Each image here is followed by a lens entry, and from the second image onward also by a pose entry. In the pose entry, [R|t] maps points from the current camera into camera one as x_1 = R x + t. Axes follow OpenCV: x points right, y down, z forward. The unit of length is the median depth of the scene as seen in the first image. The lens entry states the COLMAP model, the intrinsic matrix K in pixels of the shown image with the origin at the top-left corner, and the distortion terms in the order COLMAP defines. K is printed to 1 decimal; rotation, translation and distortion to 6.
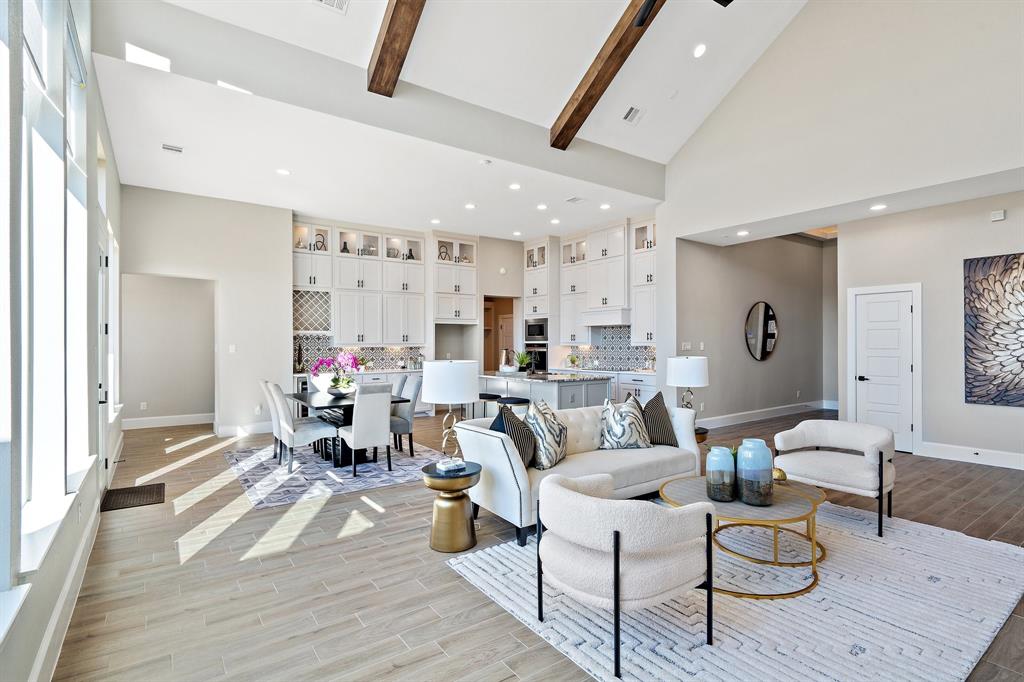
lens RADIAL K [[498.8, 0, 512.0], [0, 498.8, 341.0], [0, 0, 1]] dist [-0.000092, -0.000026]
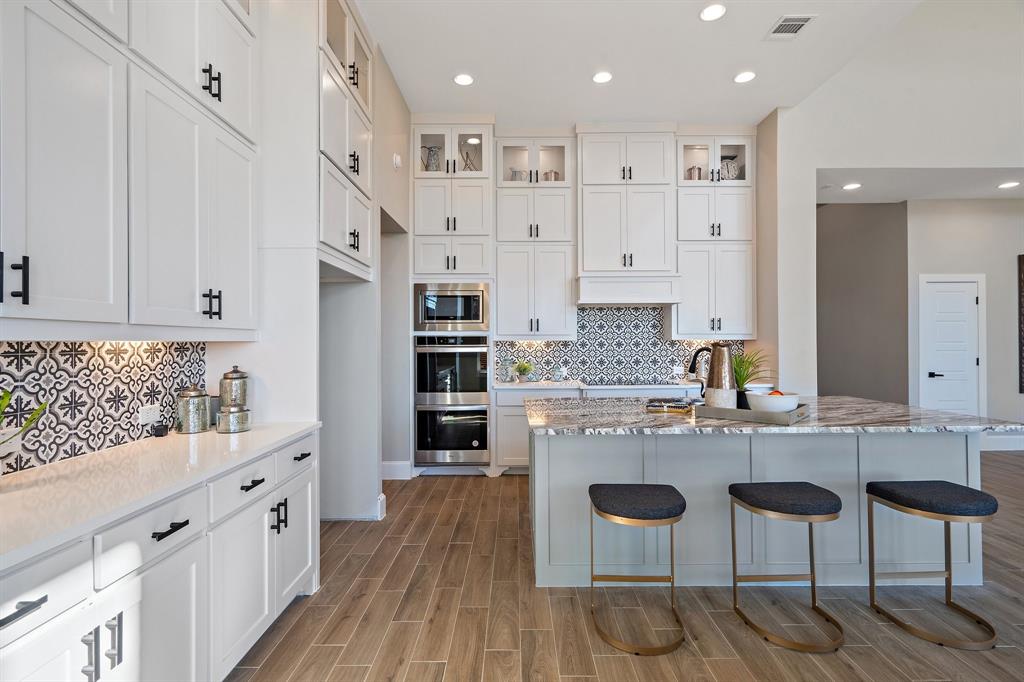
lens RADIAL K [[485.3, 0, 514.0], [0, 485.3, 339.4], [0, 0, 1]] dist [0.001552, -0.000167]
pose [[0.585002, 0.006304, 0.811008, -0.309232], [-0.000904, 0.999974, -0.007120, 0.012010], [-0.811032, 0.003432, 0.584992, 0.740038]]
